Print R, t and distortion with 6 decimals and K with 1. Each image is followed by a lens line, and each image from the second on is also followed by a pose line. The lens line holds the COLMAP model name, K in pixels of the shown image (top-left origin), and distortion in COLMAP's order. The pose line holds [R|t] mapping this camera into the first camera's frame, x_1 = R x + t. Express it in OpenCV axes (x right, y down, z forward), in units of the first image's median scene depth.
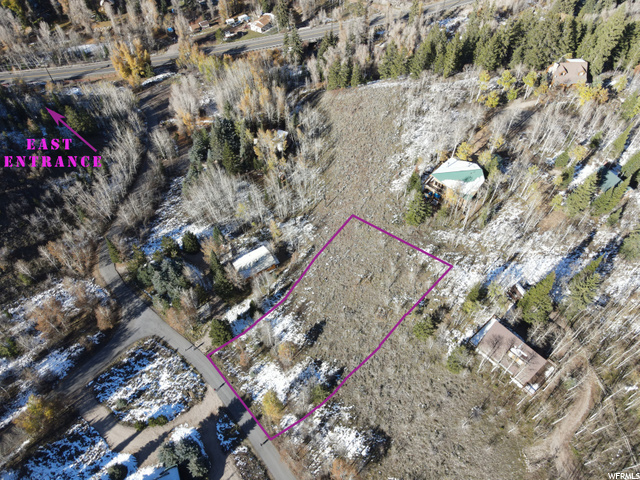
lens RADIAL K [[466.2, 0, 318.8], [0, 466.2, 241.1], [0, 0, 1]] dist [0.026068, -0.011397]
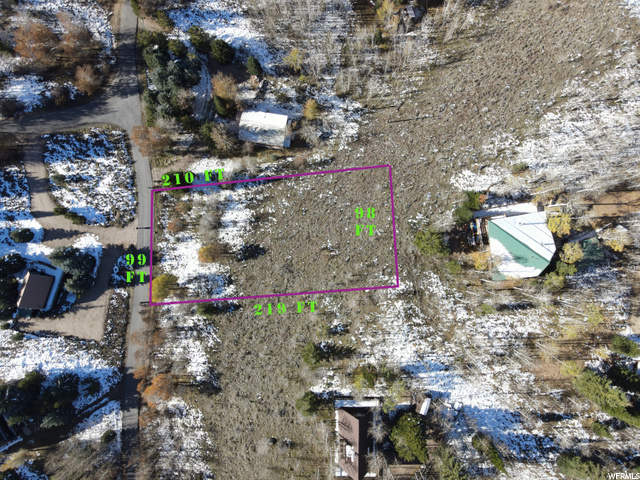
lens RADIAL K [[466.2, 0, 322.5], [0, 466.2, 240.1], [0, 0, 1]] dist [0.026068, -0.011397]
pose [[0.741446, 0.670962, 0.008253, 0.073746], [-0.535061, 0.583757, 0.610686, -0.461947], [0.404929, -0.457206, 0.791830, 0.352458]]
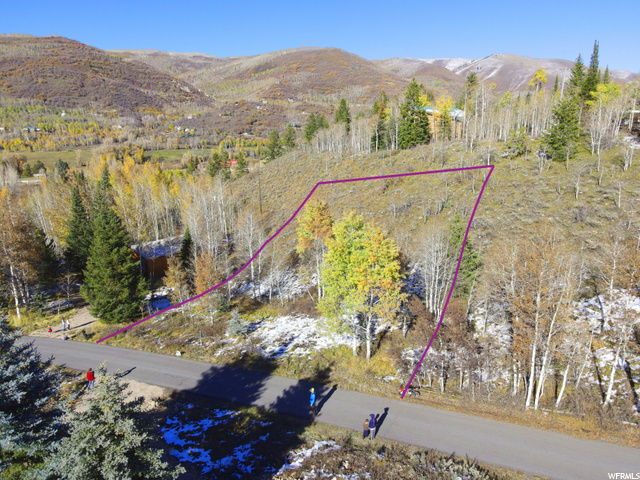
lens RADIAL K [[466.2, 0, 319.6], [0, 466.2, 241.7], [0, 0, 1]] dist [0.026068, -0.011397]
pose [[0.914278, -0.084493, 0.396178, -0.212859], [0.319587, 0.751414, -0.577270, 0.443458], [-0.248918, 0.654398, 0.714005, 0.699350]]
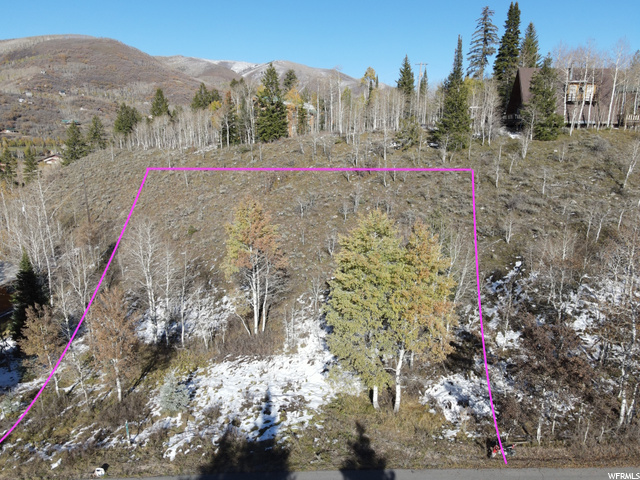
lens RADIAL K [[466.2, 0, 320.1], [0, 466.2, 242.2], [0, 0, 1]] dist [0.026068, -0.011397]
pose [[0.661975, -0.154978, 0.733329, -0.243864], [0.590951, 0.709744, -0.383458, 0.352580], [-0.461048, 0.687201, 0.561417, 0.784759]]
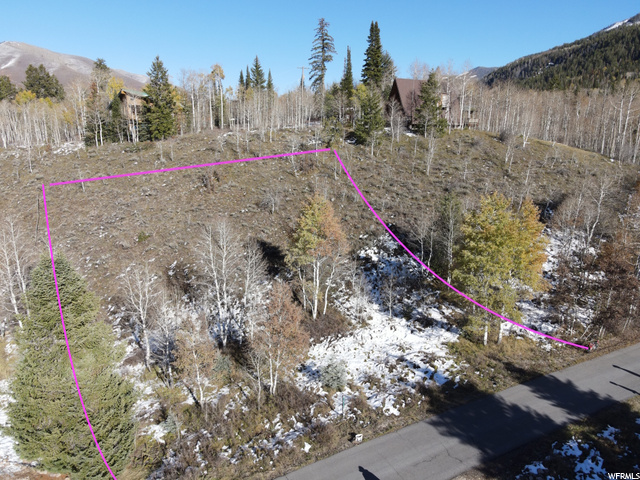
lens RADIAL K [[466.2, 0, 318.8], [0, 466.2, 241.4], [0, 0, 1]] dist [0.026068, -0.011397]
pose [[0.252290, -0.209431, 0.944716, -0.353906], [0.766969, 0.638558, -0.063262, 0.245806], [-0.590007, 0.740529, 0.321729, 0.864681]]
